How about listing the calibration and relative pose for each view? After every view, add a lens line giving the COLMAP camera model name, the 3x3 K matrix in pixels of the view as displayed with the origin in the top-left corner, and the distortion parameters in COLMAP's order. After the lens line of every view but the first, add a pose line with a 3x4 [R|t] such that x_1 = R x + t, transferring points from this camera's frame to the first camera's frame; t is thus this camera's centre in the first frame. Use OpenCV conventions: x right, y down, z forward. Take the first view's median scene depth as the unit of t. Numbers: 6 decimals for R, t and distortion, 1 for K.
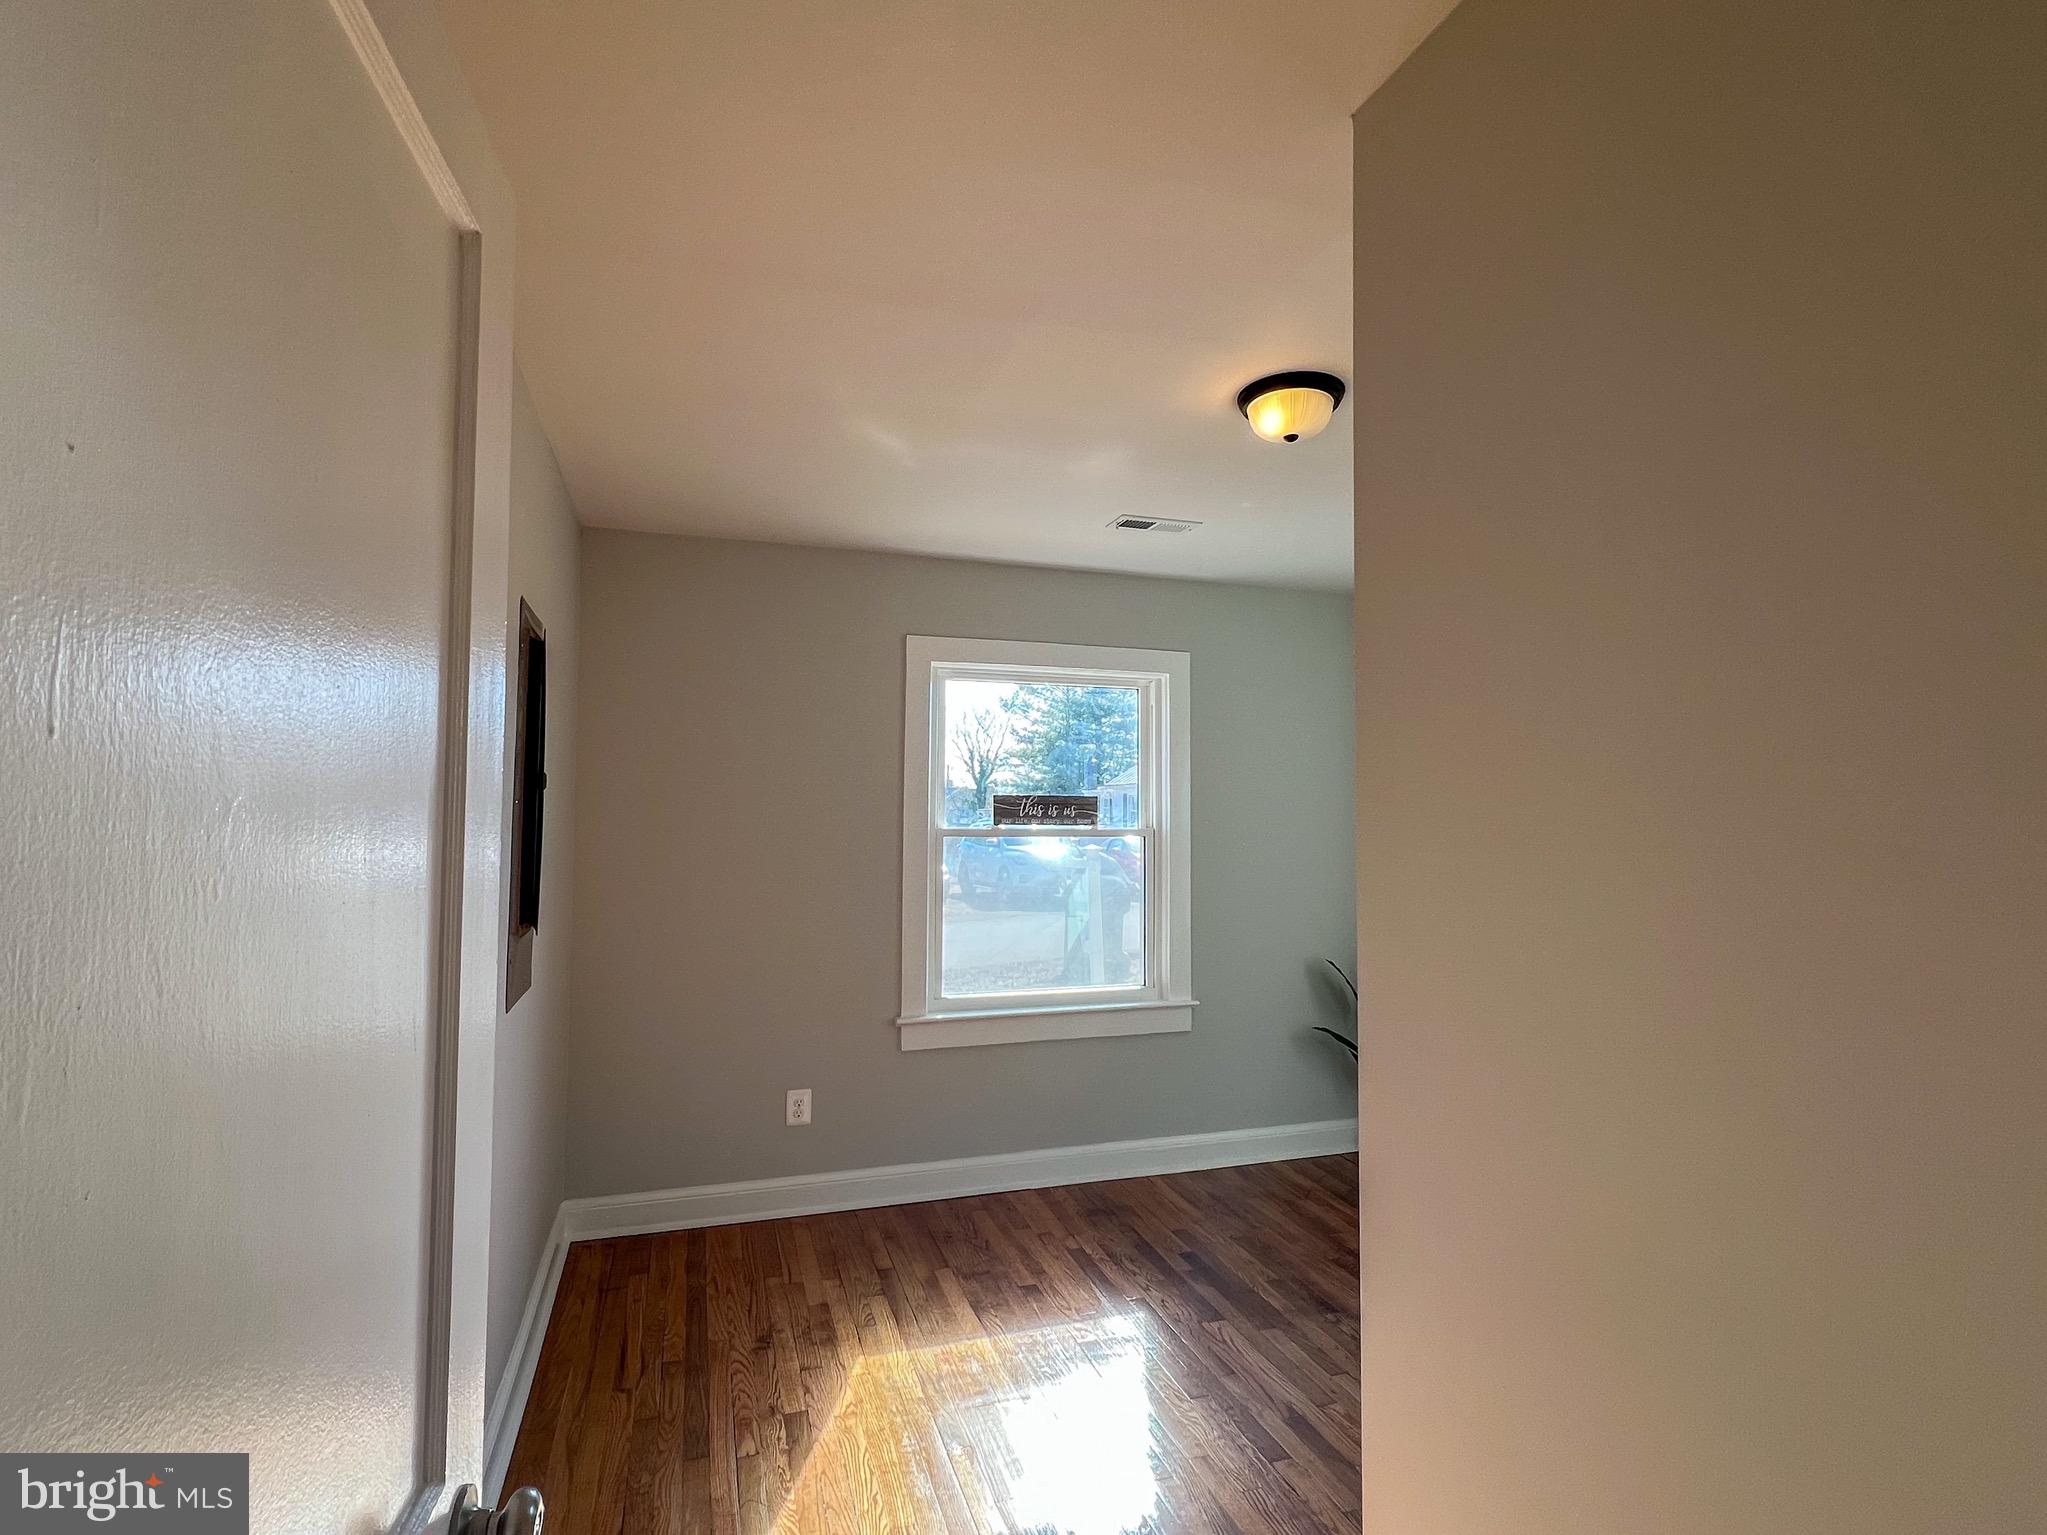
lens RADIAL K [[1000.8, 0, 1021.5], [0, 1000.8, 766.9], [0, 0, 1]] dist [-0.001591, 0.000009]
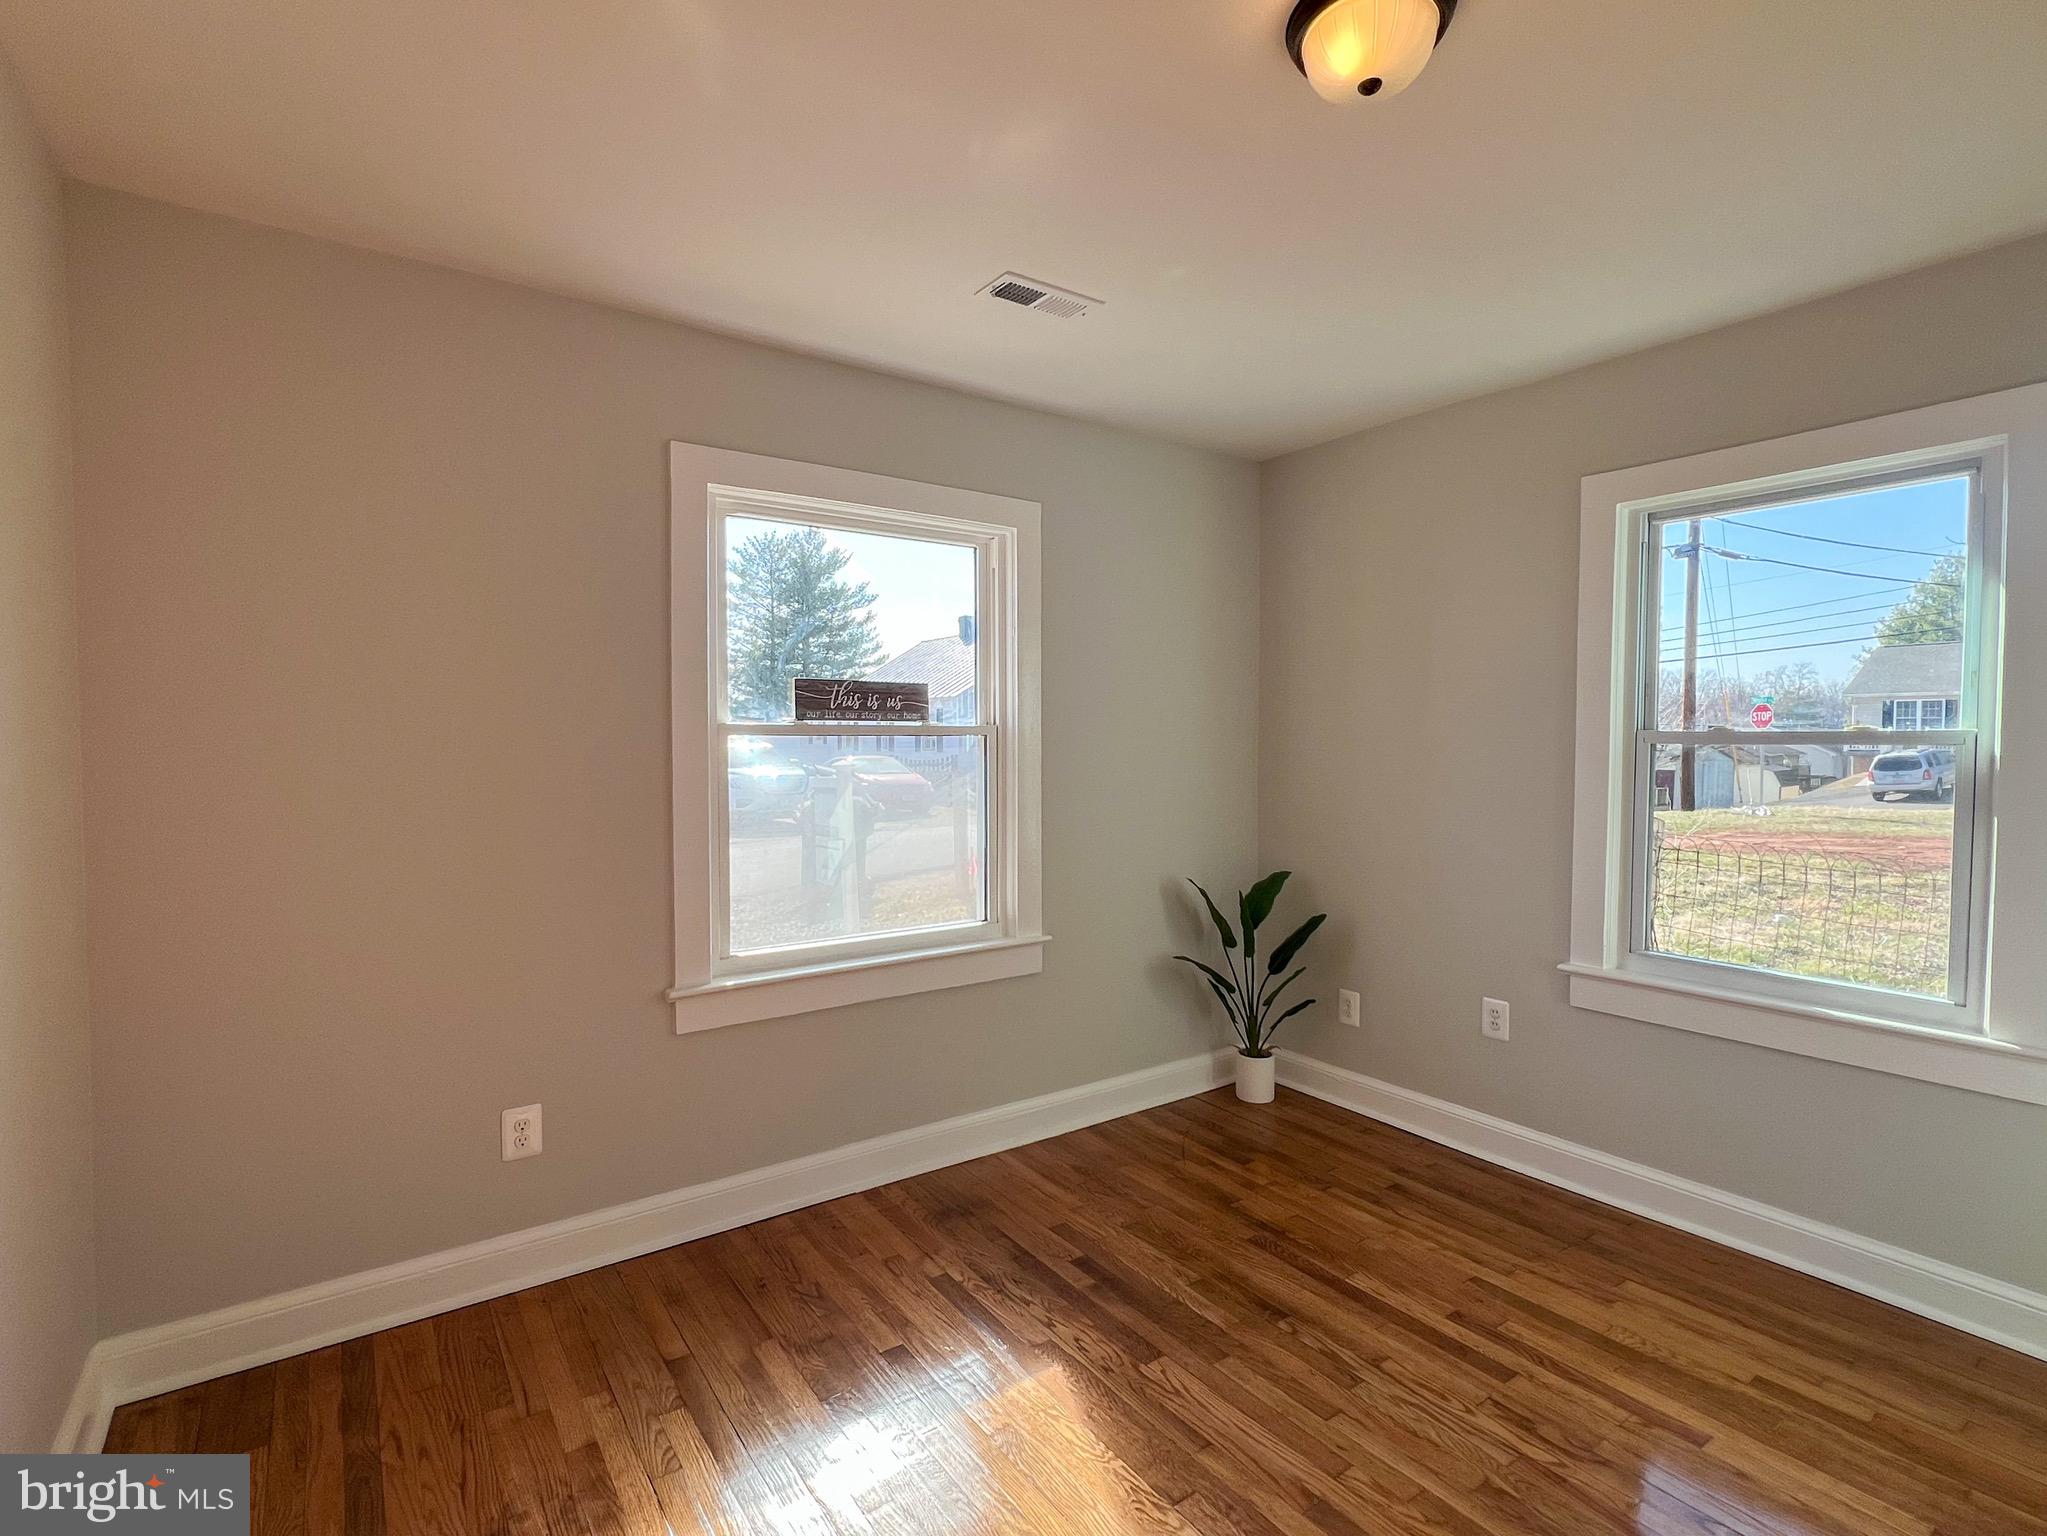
lens RADIAL K [[1006.2, 0, 1031.8], [0, 1006.2, 766.8], [0, 0, 1]] dist [0.000259, 0.000350]
pose [[0.956306, -0.016270, 0.291914, -0.094204], [-0.006431, 0.997038, 0.076639, 0.041598], [-0.292297, -0.075168, 0.953369, 0.288079]]
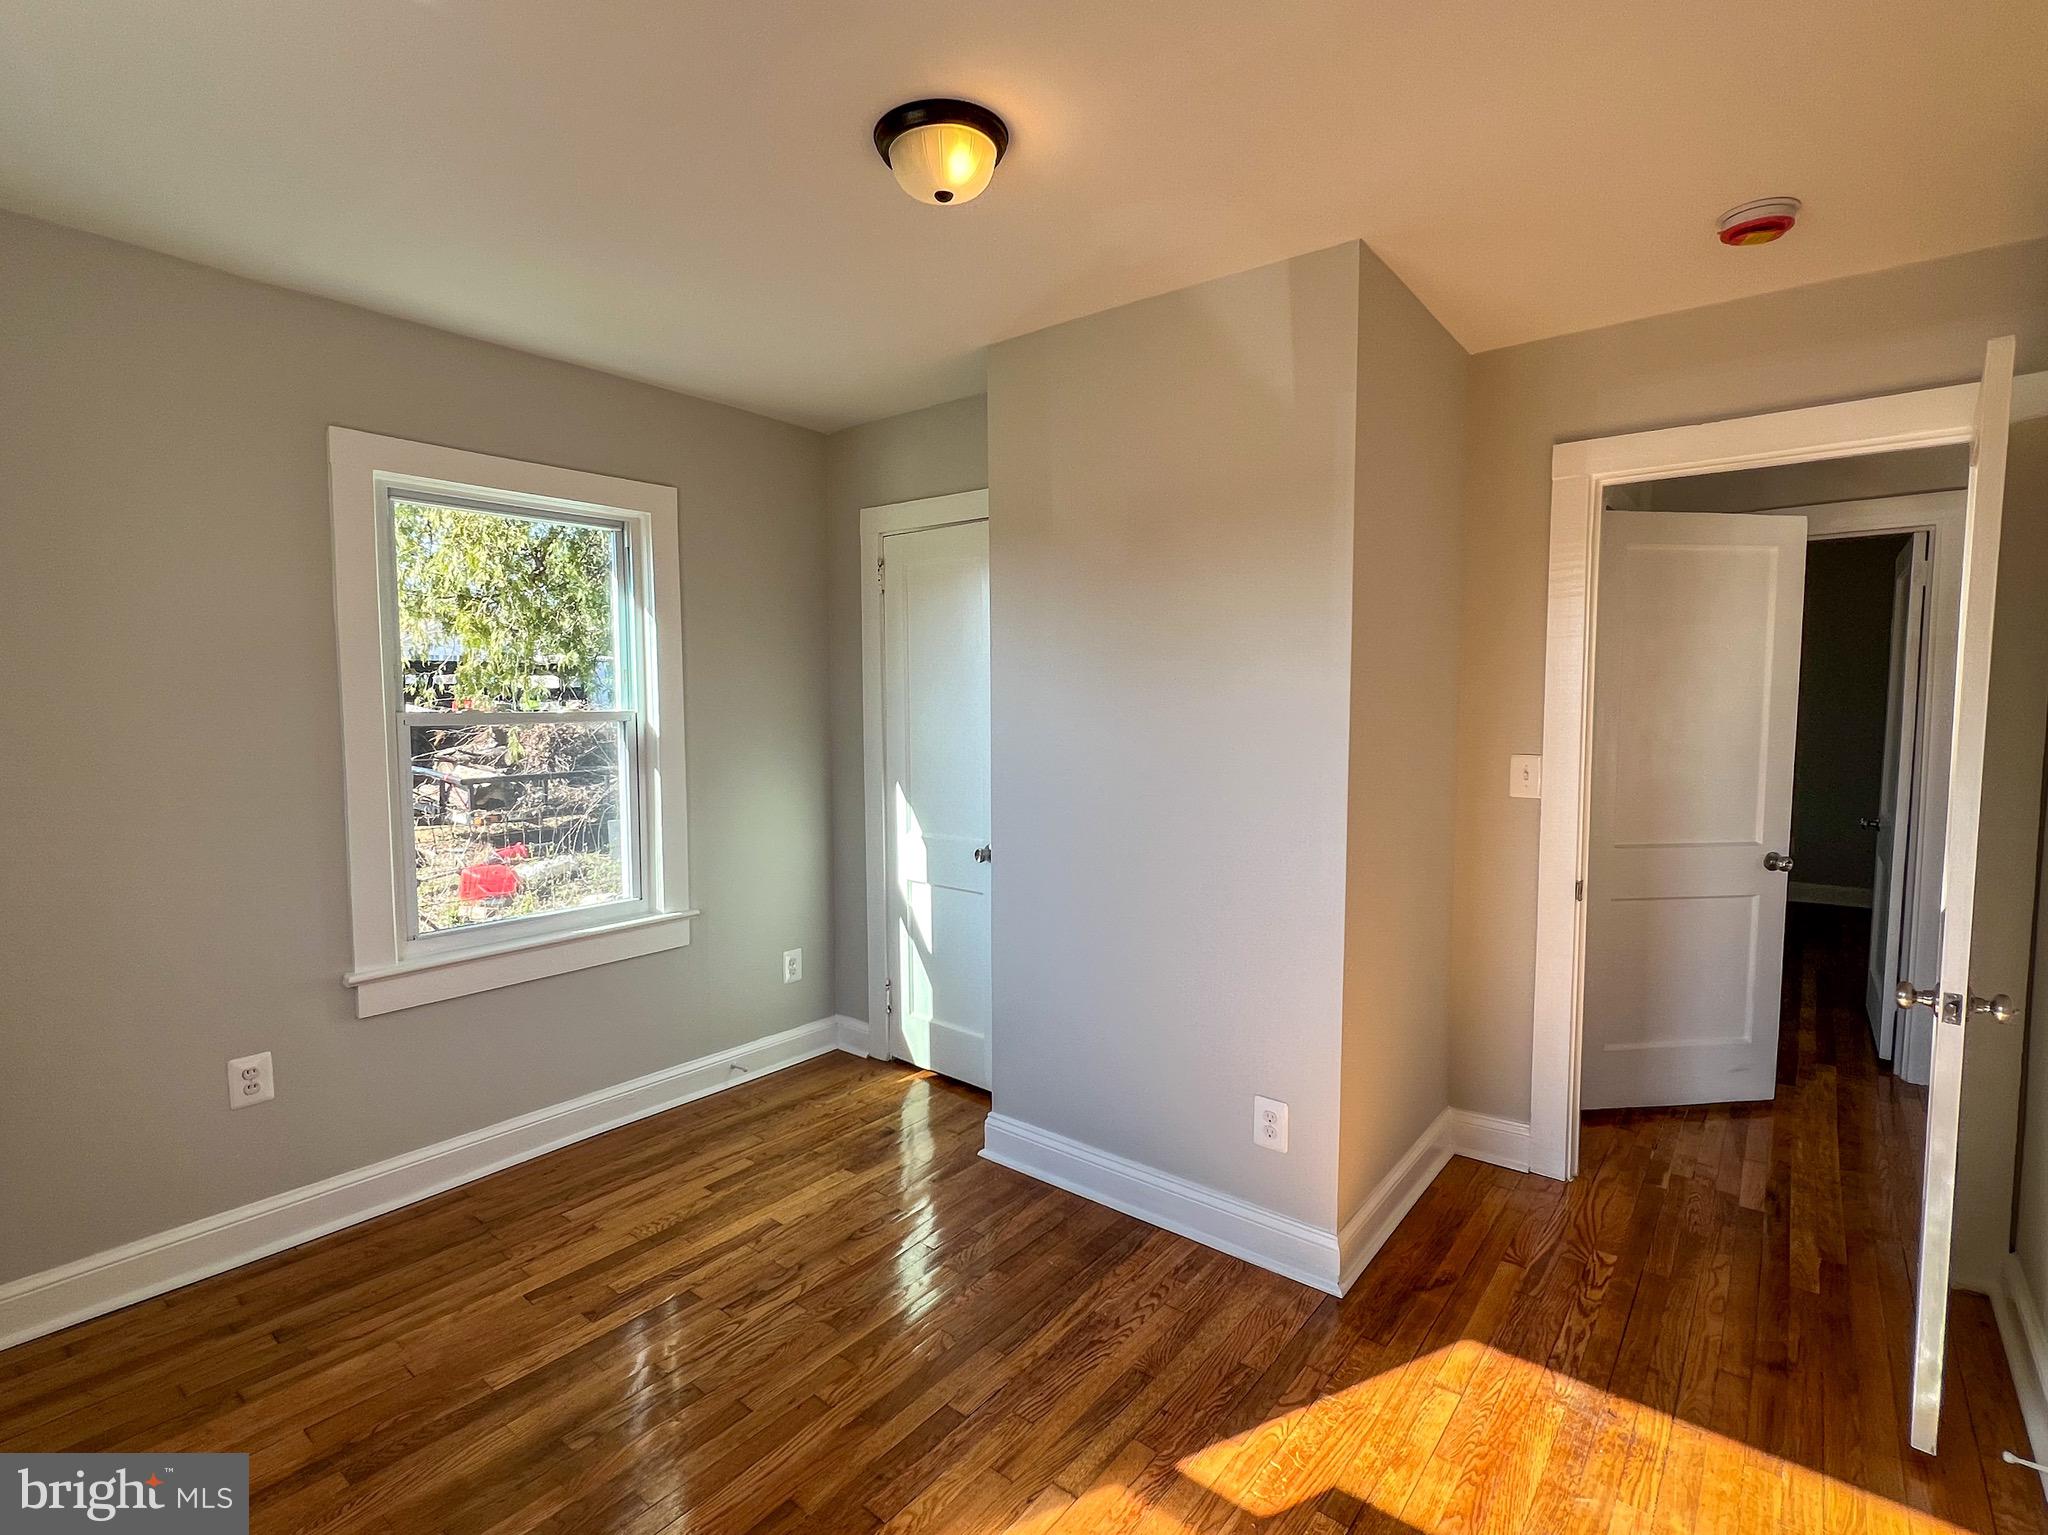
lens RADIAL K [[984.3, 0, 1022.5], [0, 984.3, 766.6], [0, 0, 1]] dist [-0.001850, 0.000141]
pose [[-0.533856, -0.068187, 0.842822, -2.617354], [-0.039264, 0.997667, 0.055844, 0.159991], [-0.844663, -0.003280, -0.535288, 8.031512]]
